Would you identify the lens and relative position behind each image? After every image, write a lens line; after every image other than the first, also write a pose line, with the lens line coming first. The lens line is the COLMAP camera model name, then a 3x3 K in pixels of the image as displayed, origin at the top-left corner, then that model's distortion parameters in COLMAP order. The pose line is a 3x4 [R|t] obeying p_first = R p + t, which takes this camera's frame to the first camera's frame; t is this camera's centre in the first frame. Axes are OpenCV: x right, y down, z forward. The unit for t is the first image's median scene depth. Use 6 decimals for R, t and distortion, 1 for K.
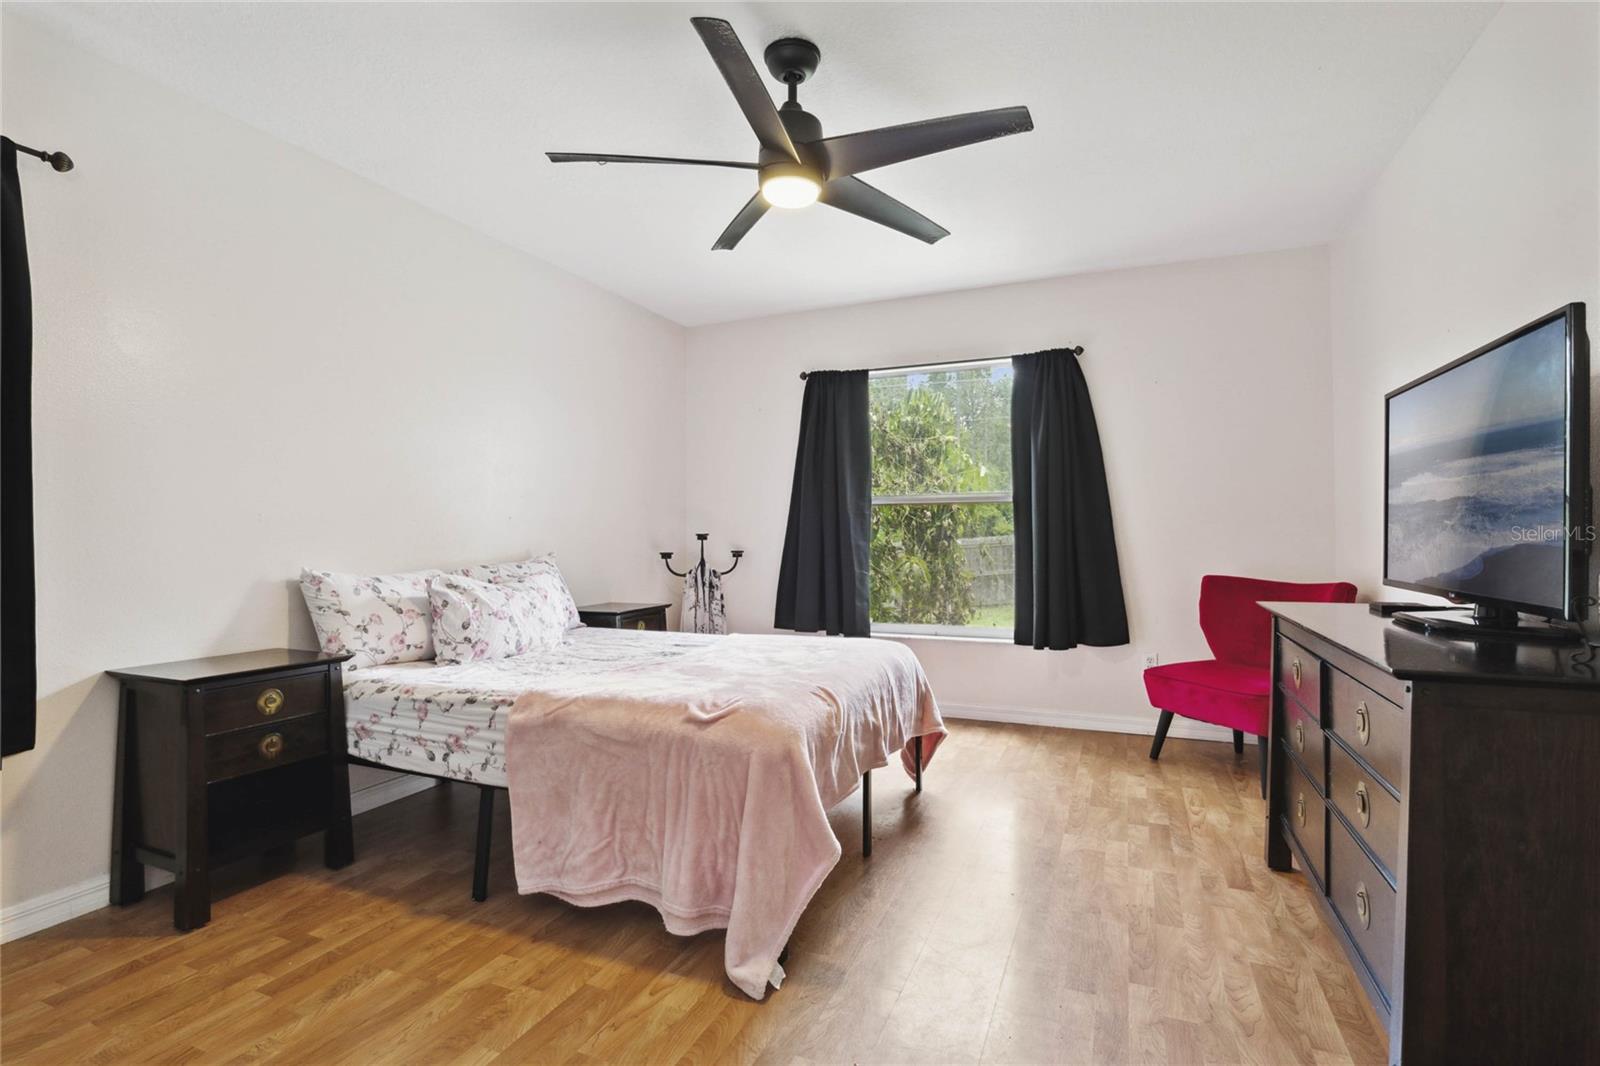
lens RADIAL K [[750.9, 0, 807.2], [0, 750.9, 538.4], [0, 0, 1]] dist [-0.030244, 0.007806]
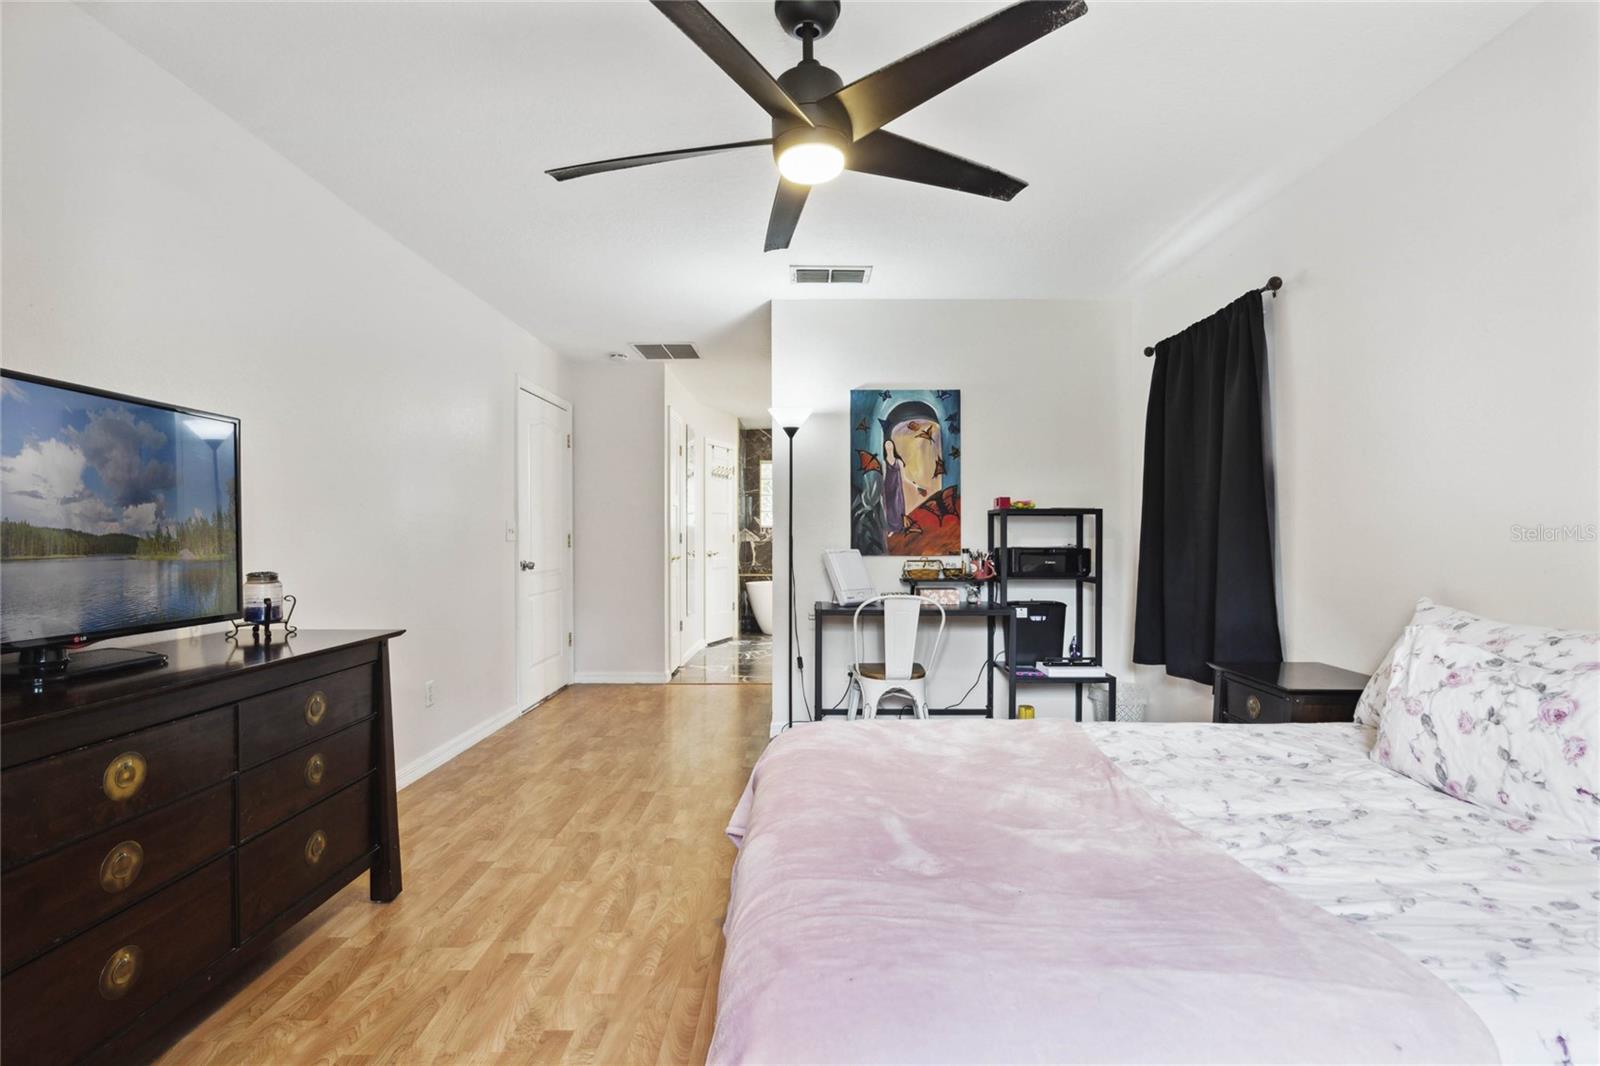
lens RADIAL K [[750.9, 0, 807.2], [0, 750.9, 538.4], [0, 0, 1]] dist [-0.030244, 0.007806]
pose [[-0.925041, 0.009992, -0.379735, 0.311806], [0.004042, 0.999856, 0.016464, -0.049680], [0.379845, 0.013695, -0.924949, 1.796258]]
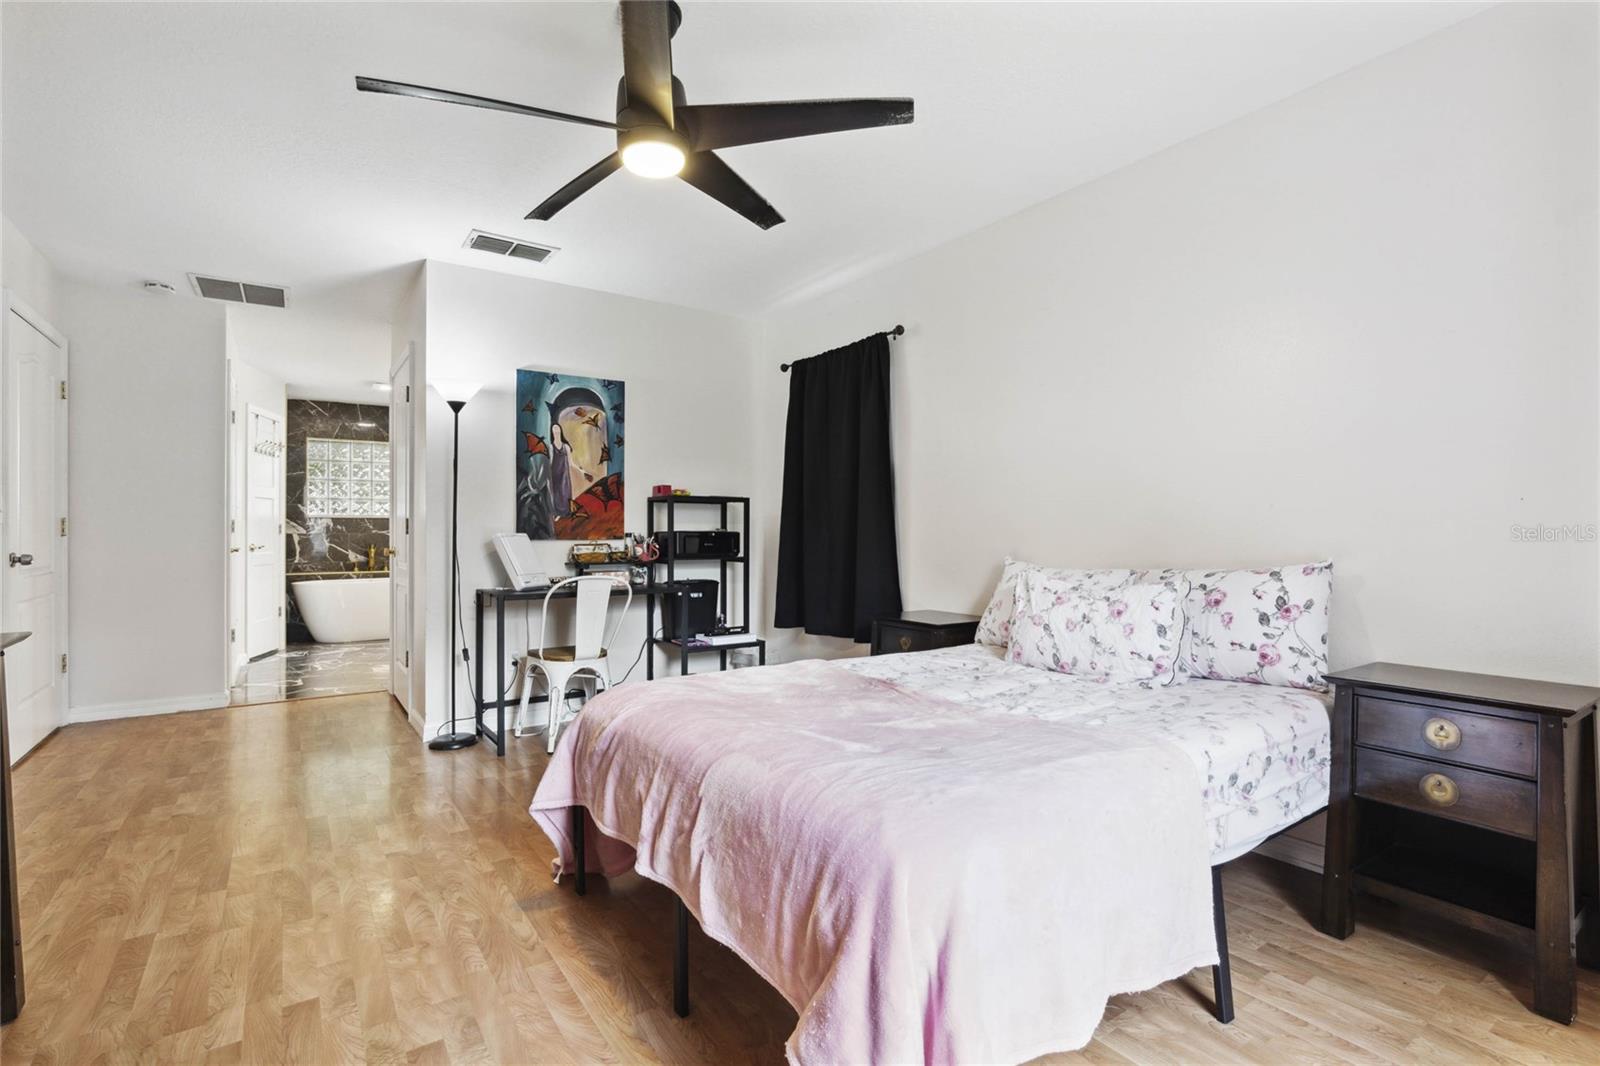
lens RADIAL K [[750.9, 0, 807.2], [0, 750.9, 538.4], [0, 0, 1]] dist [-0.030244, 0.007806]
pose [[-0.528118, 0.014307, -0.849050, 0.663269], [-0.002781, 0.999824, 0.018577, -0.015207], [0.849166, 0.012172, -0.527985, 1.654564]]
